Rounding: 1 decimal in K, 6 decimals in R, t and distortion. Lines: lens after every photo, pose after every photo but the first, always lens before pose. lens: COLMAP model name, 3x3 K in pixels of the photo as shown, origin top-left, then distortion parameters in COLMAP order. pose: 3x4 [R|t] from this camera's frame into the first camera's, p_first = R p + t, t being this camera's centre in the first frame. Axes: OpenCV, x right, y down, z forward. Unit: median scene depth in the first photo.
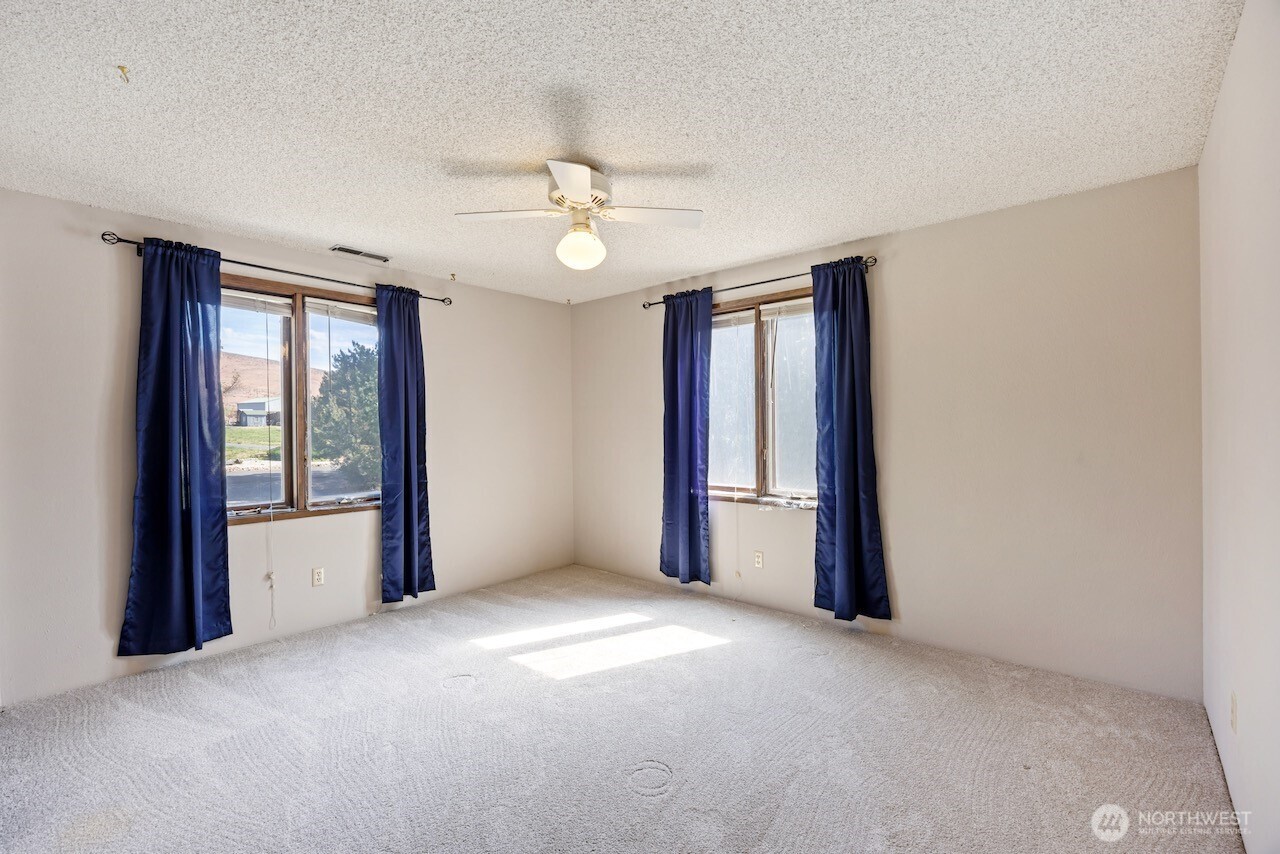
lens RADIAL K [[559.0, 0, 640.3], [0, 559.0, 432.0], [0, 0, 1]] dist [-0.016955, 0.002660]
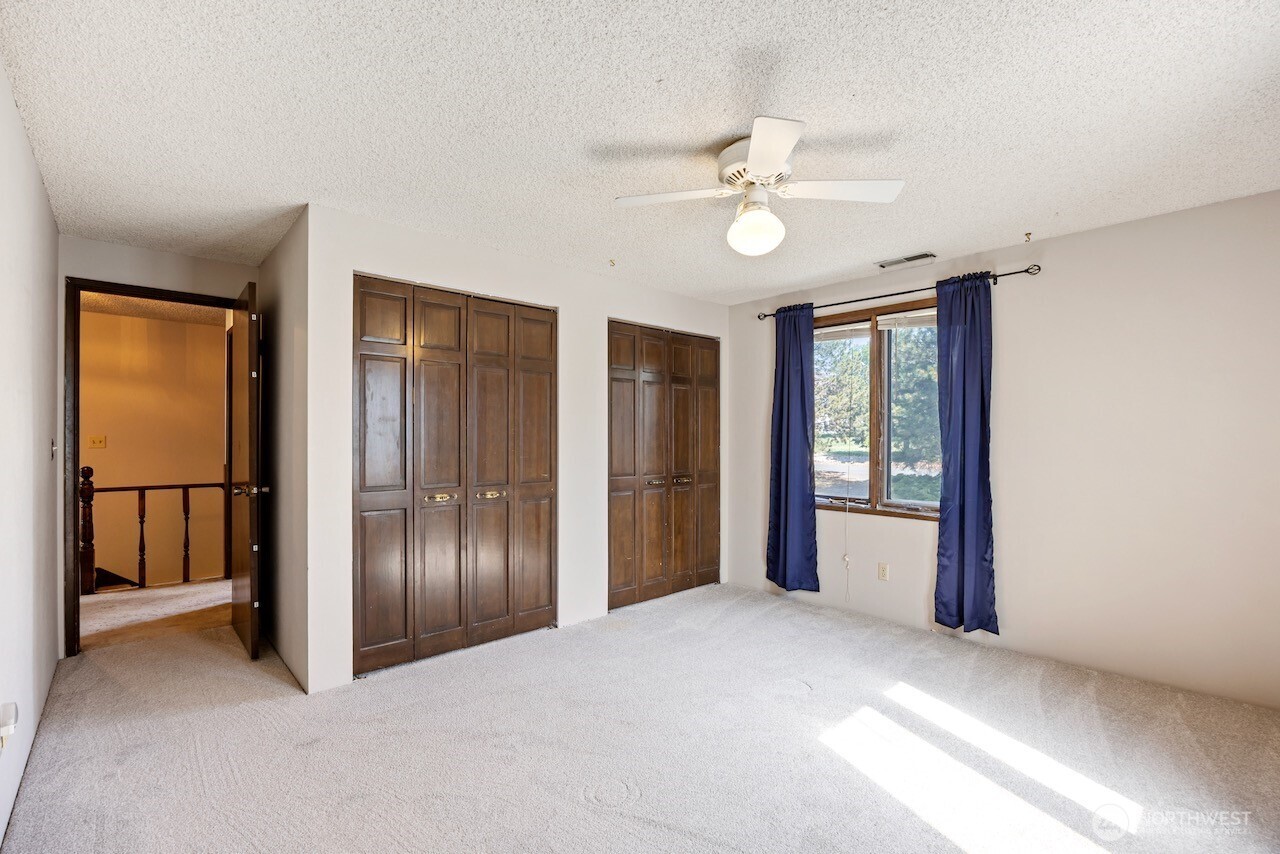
lens RADIAL K [[559.0, 0, 642.4], [0, 559.0, 432.7], [0, 0, 1]] dist [-0.016955, 0.002660]
pose [[-0.101539, -0.002622, -0.994828, 0.588505], [-0.009622, 0.999952, -0.001654, -0.004120], [0.994785, 0.009404, -0.101560, 0.688308]]
